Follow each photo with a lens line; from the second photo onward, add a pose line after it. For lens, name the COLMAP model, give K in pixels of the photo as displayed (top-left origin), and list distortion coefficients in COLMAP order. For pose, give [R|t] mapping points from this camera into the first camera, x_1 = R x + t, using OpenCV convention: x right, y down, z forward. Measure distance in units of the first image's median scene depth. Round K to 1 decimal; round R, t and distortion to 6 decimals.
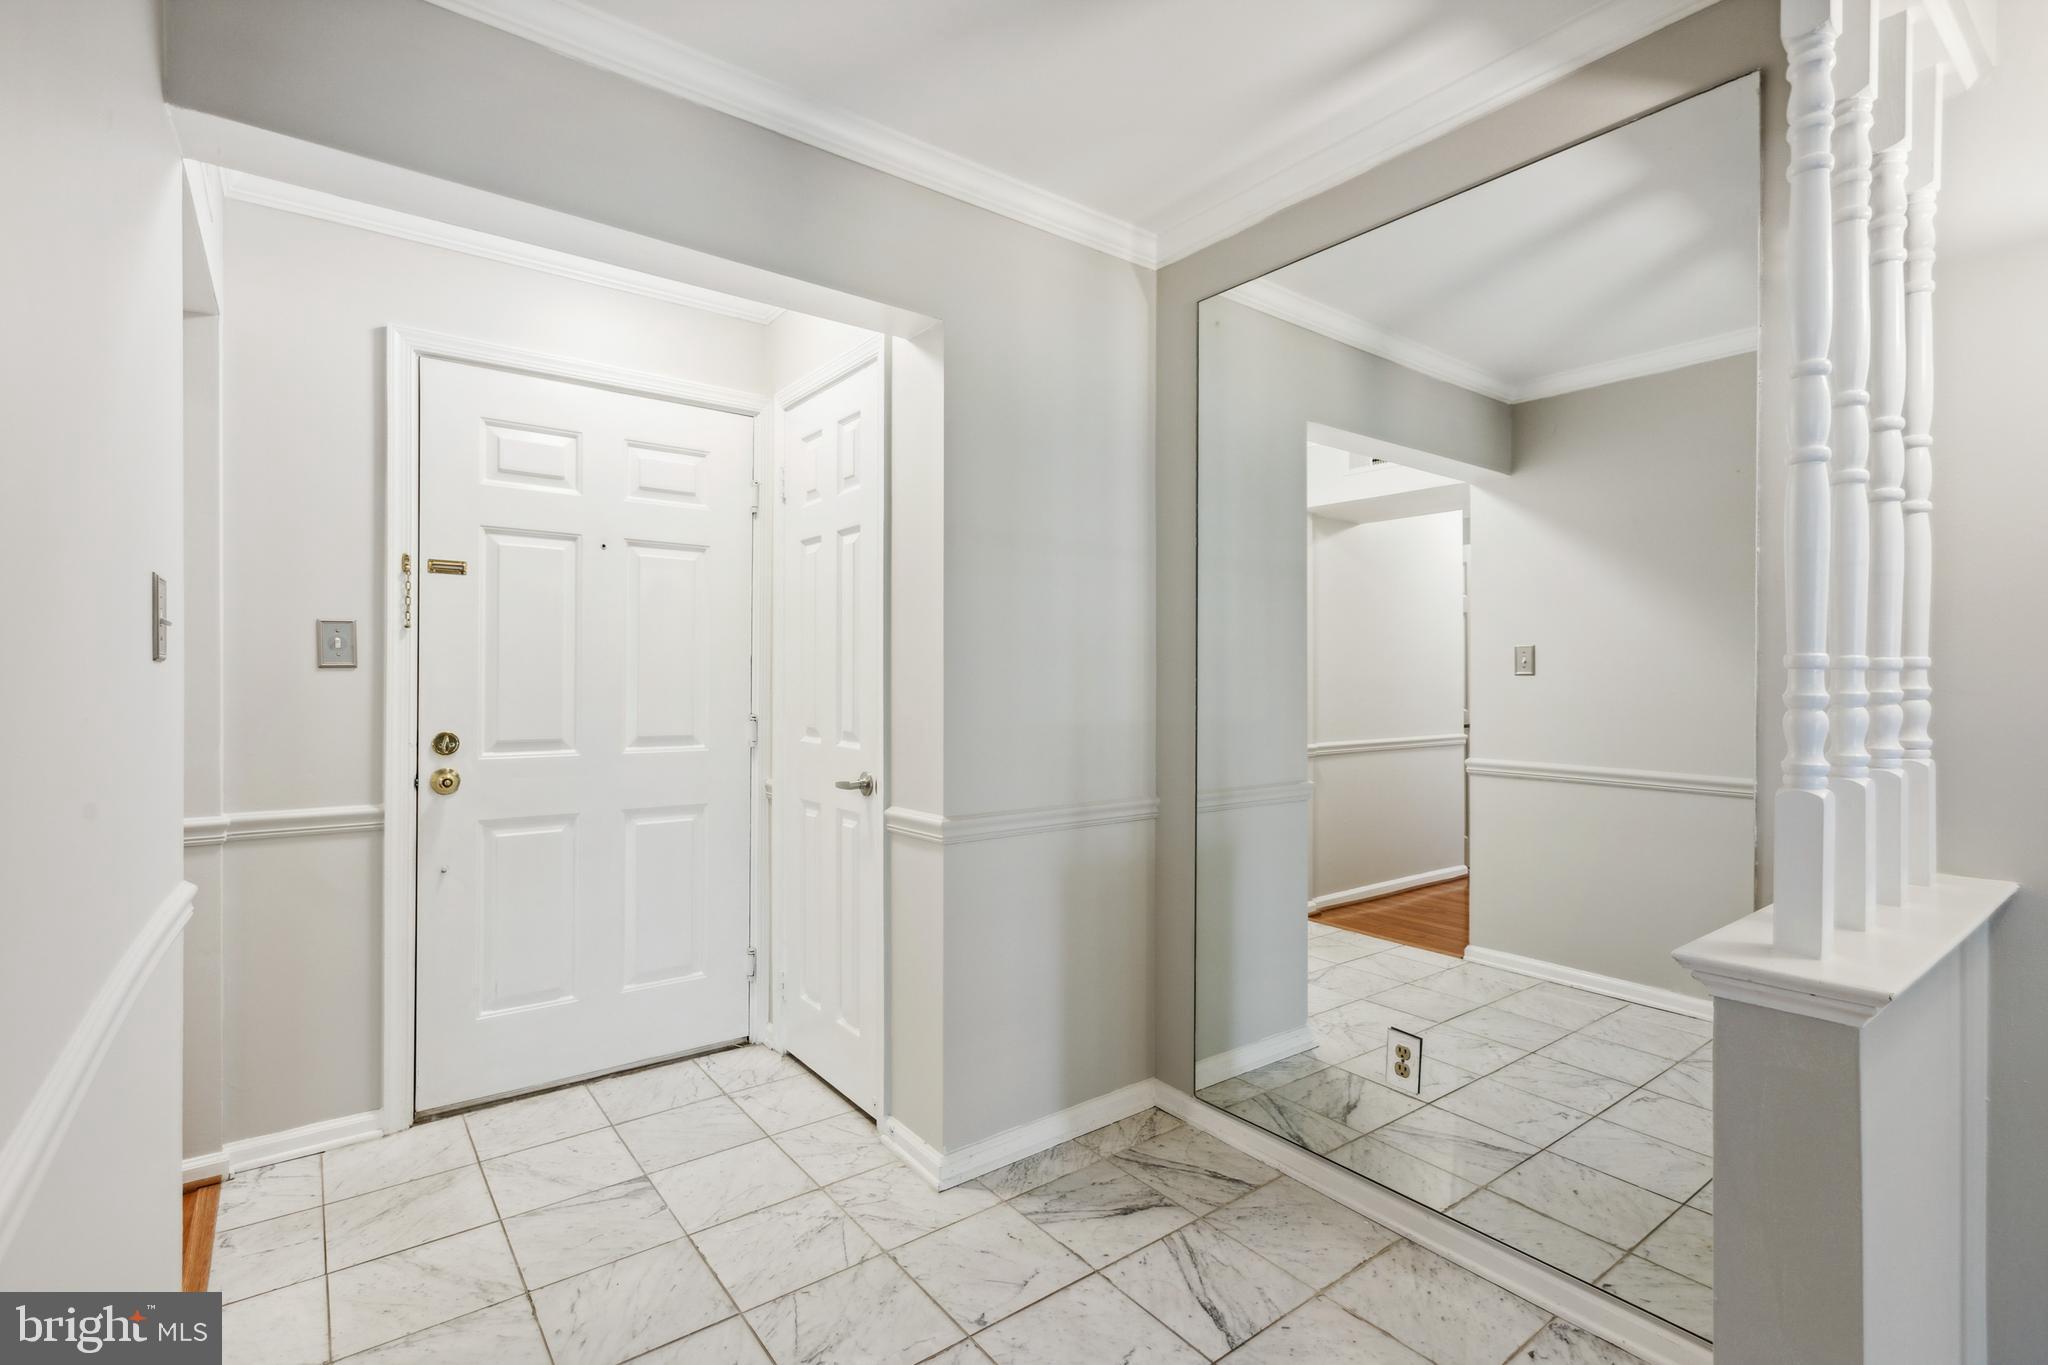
lens RADIAL K [[944.1, 0, 1020.7], [0, 944.1, 688.9], [0, 0, 1]] dist [0.001911, -0.000053]
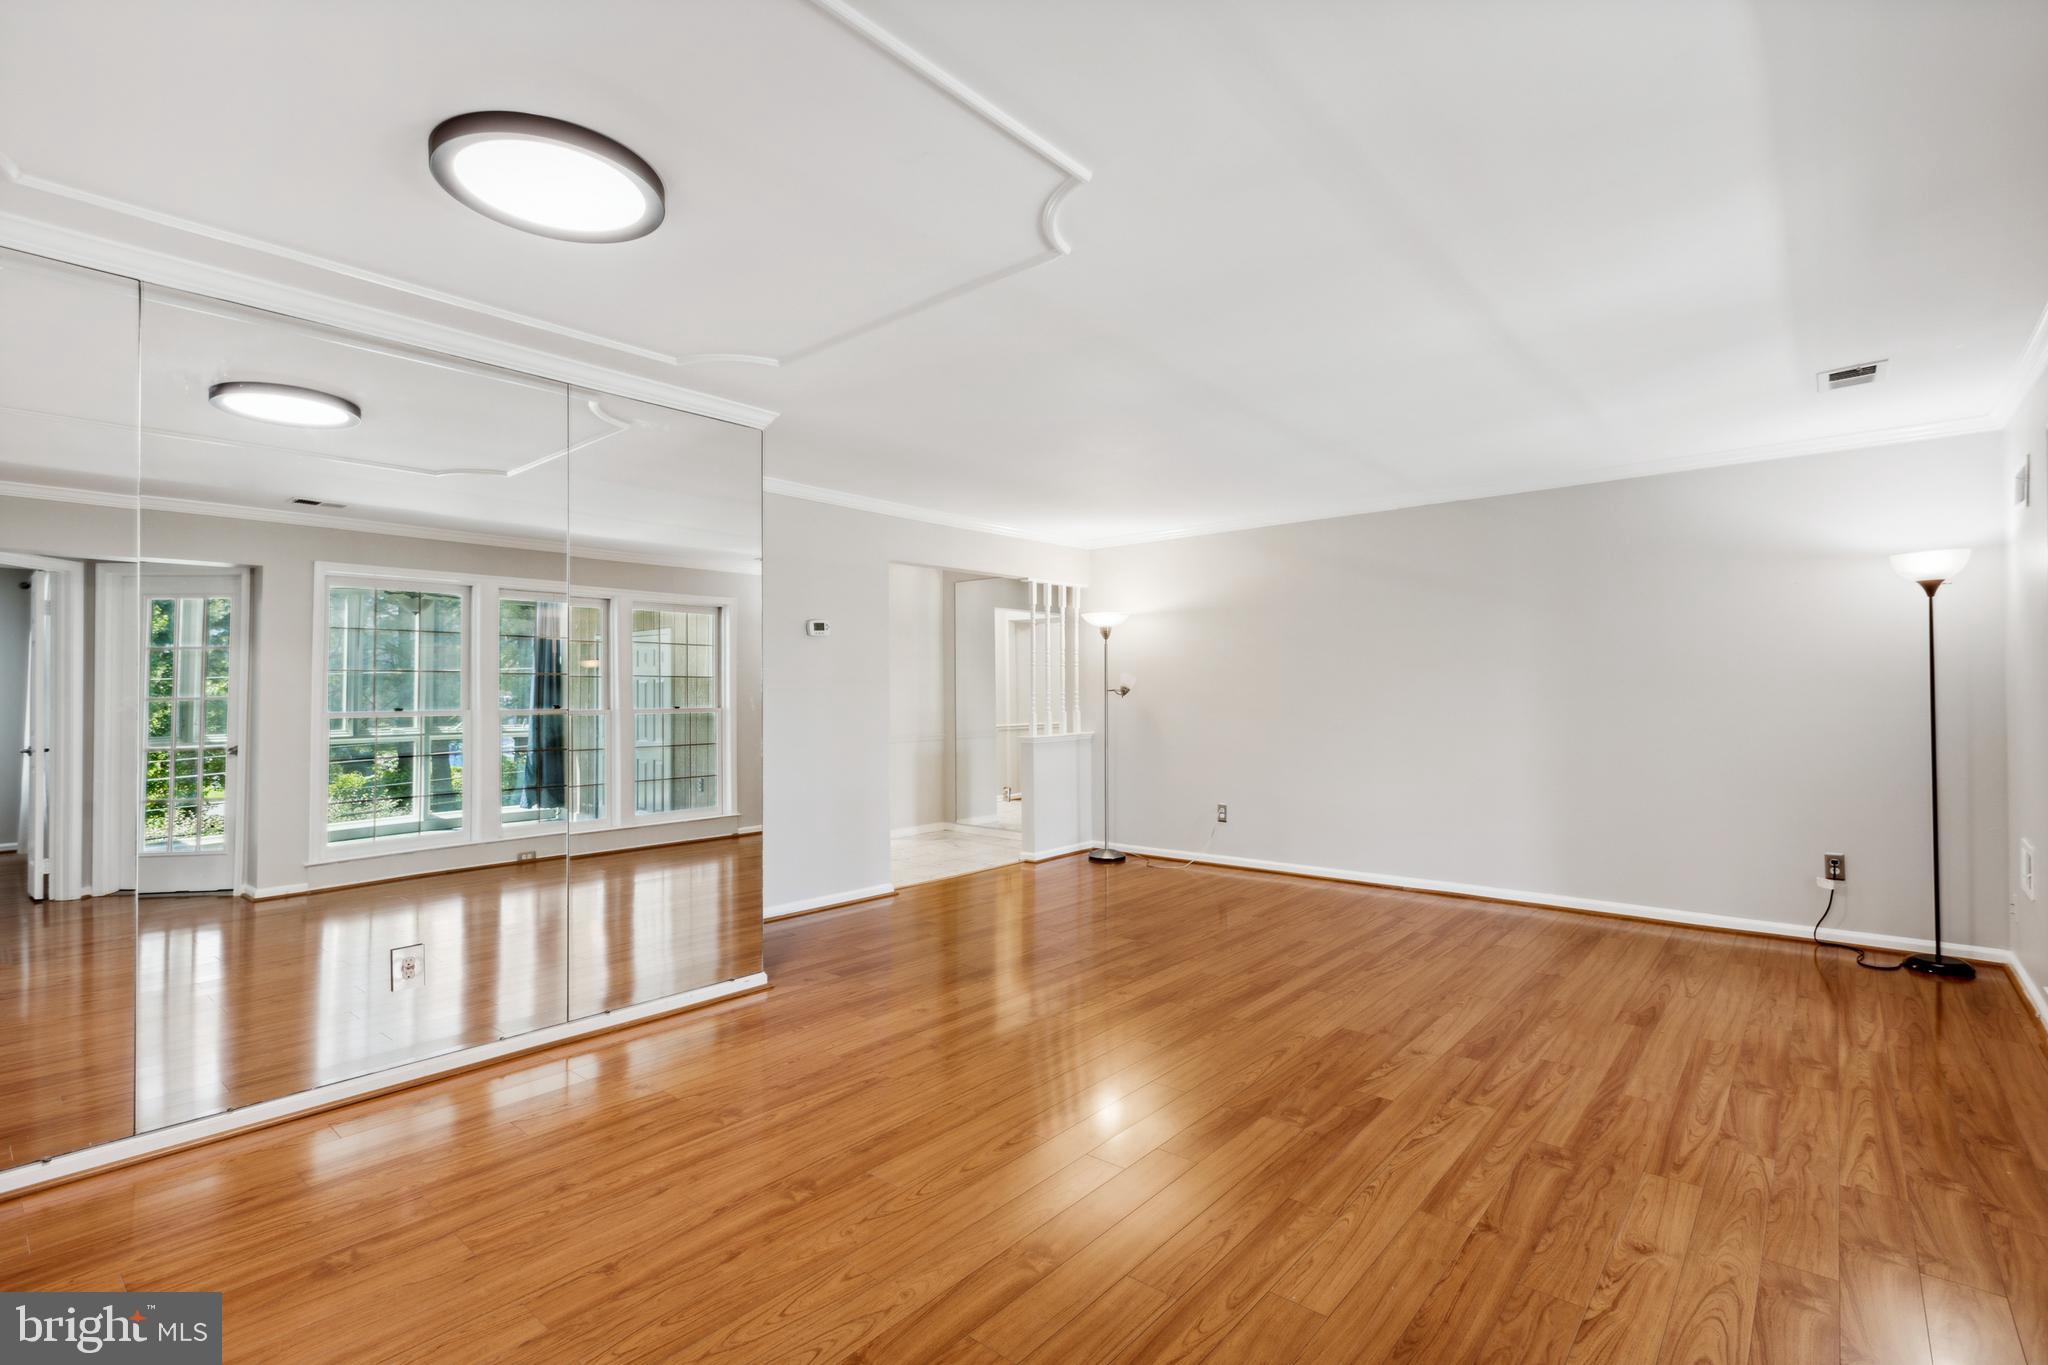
lens RADIAL K [[944.1, 0, 1020.7], [0, 944.1, 688.9], [0, 0, 1]] dist [0.001911, -0.000053]
pose [[0.977973, -0.007984, 0.208577, -0.276713], [0.011012, 0.999850, -0.013359, 0.010729], [-0.208439, 0.015361, 0.977915, -2.264670]]
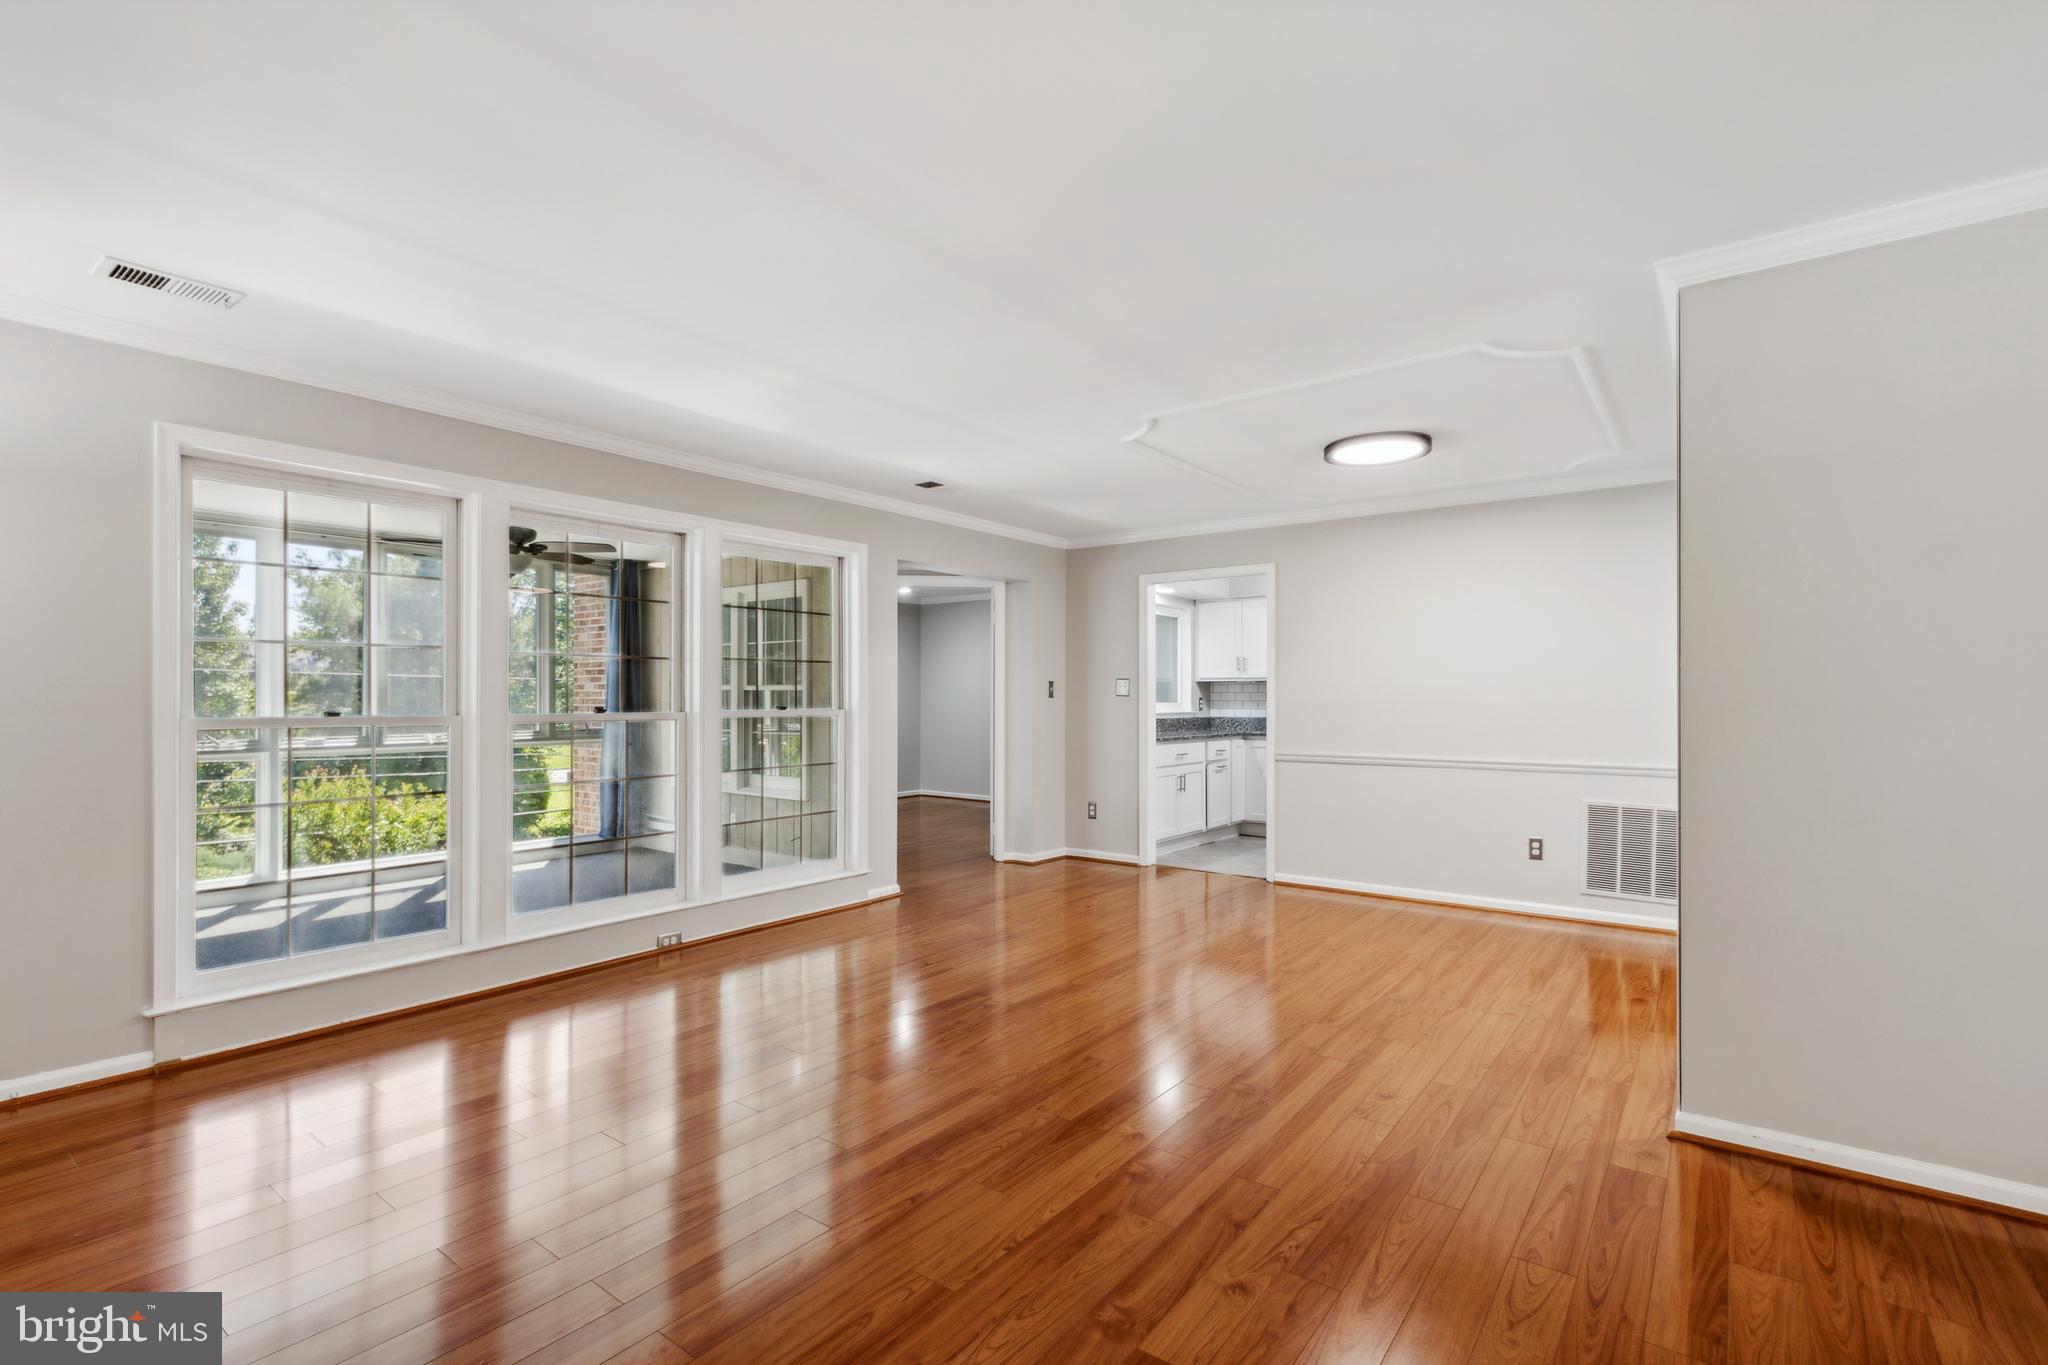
lens RADIAL K [[939.3, 0, 1022.7], [0, 939.3, 687.4], [0, 0, 1]] dist [0.000897, -0.000136]
pose [[-0.963308, -0.007370, -0.268298, 0.587761], [-0.006275, 0.999968, -0.004941, -0.001840], [0.268326, -0.003076, -0.963323, 0.127616]]
